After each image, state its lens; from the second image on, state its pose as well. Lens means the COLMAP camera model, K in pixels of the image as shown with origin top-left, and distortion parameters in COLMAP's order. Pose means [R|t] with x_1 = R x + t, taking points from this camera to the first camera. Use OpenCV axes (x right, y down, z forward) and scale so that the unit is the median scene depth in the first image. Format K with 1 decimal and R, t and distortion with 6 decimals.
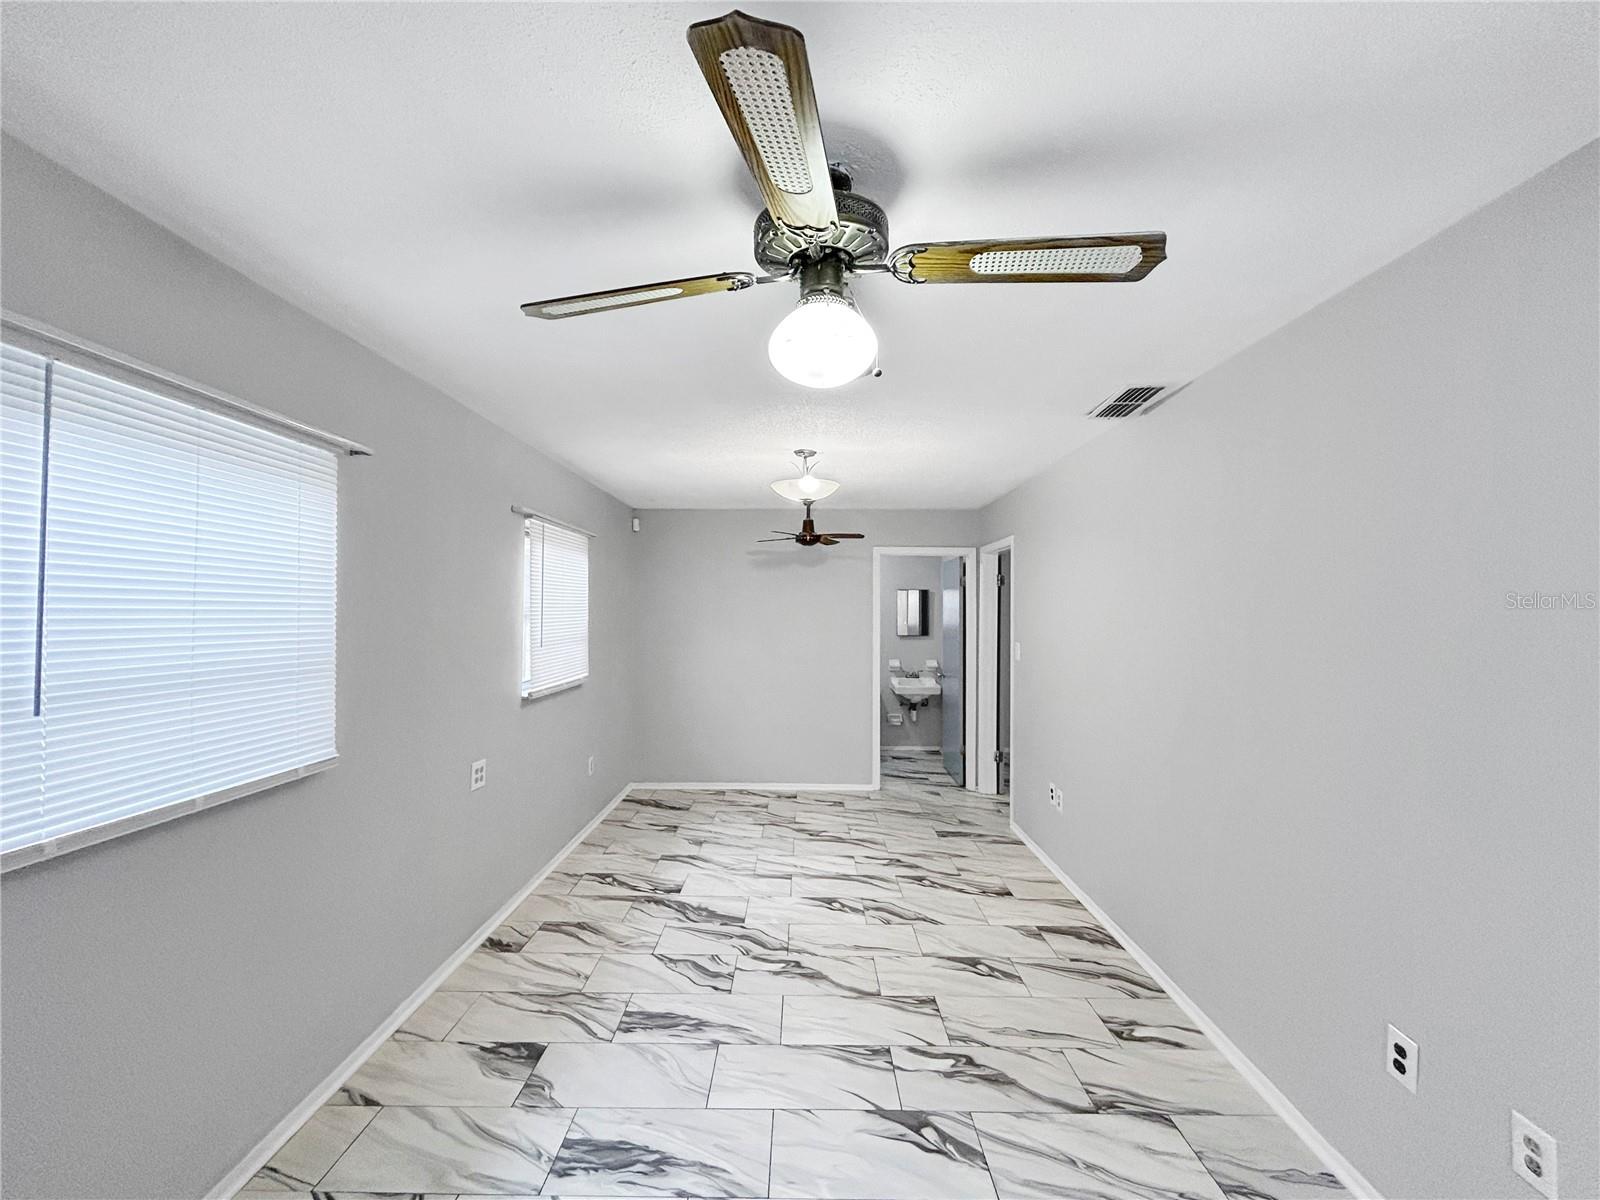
lens RADIAL K [[639.7, 0, 795.0], [0, 639.7, 604.6], [0, 0, 1]] dist [-0.001404, 0.001334]
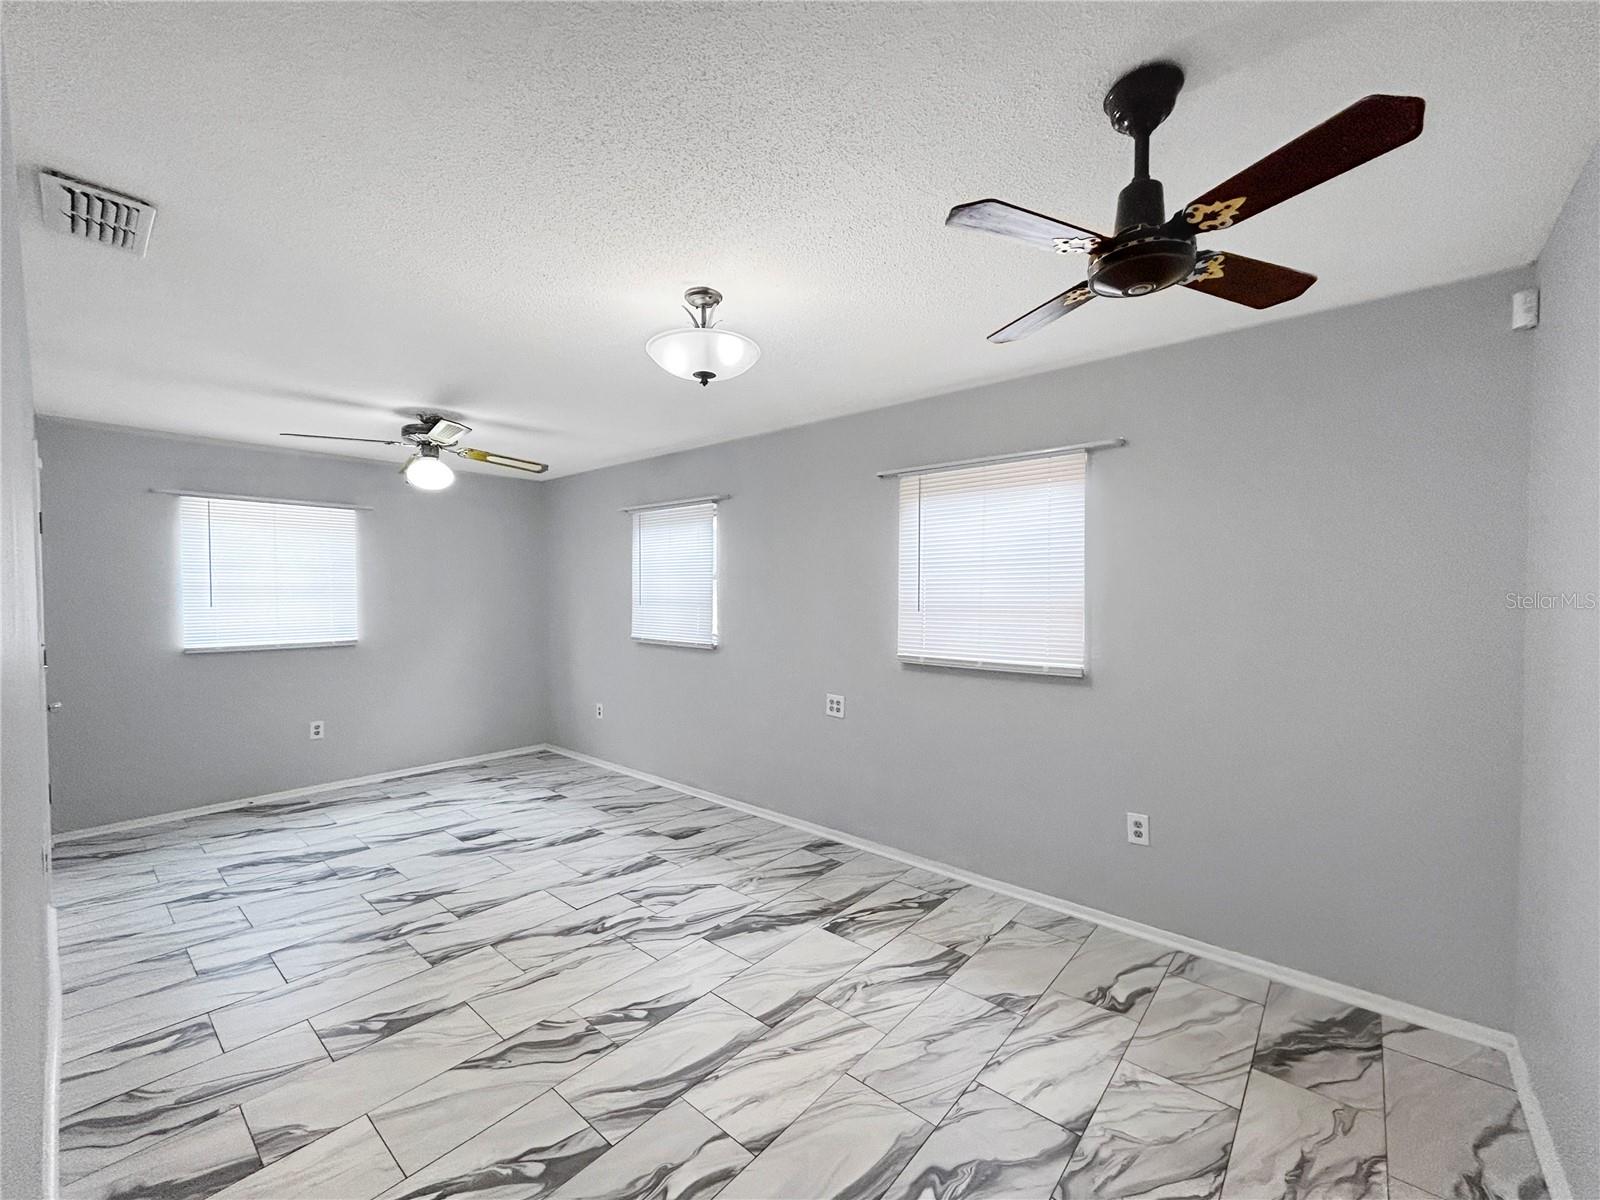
lens RADIAL K [[639.7, 0, 793.8], [0, 639.7, 606.4], [0, 0, 1]] dist [-0.001404, 0.001334]
pose [[-0.633031, 0.010911, -0.774050, 0.517212], [0.007395, 0.999940, 0.008048, 0.059207], [0.774091, -0.000629, -0.633074, 1.712554]]
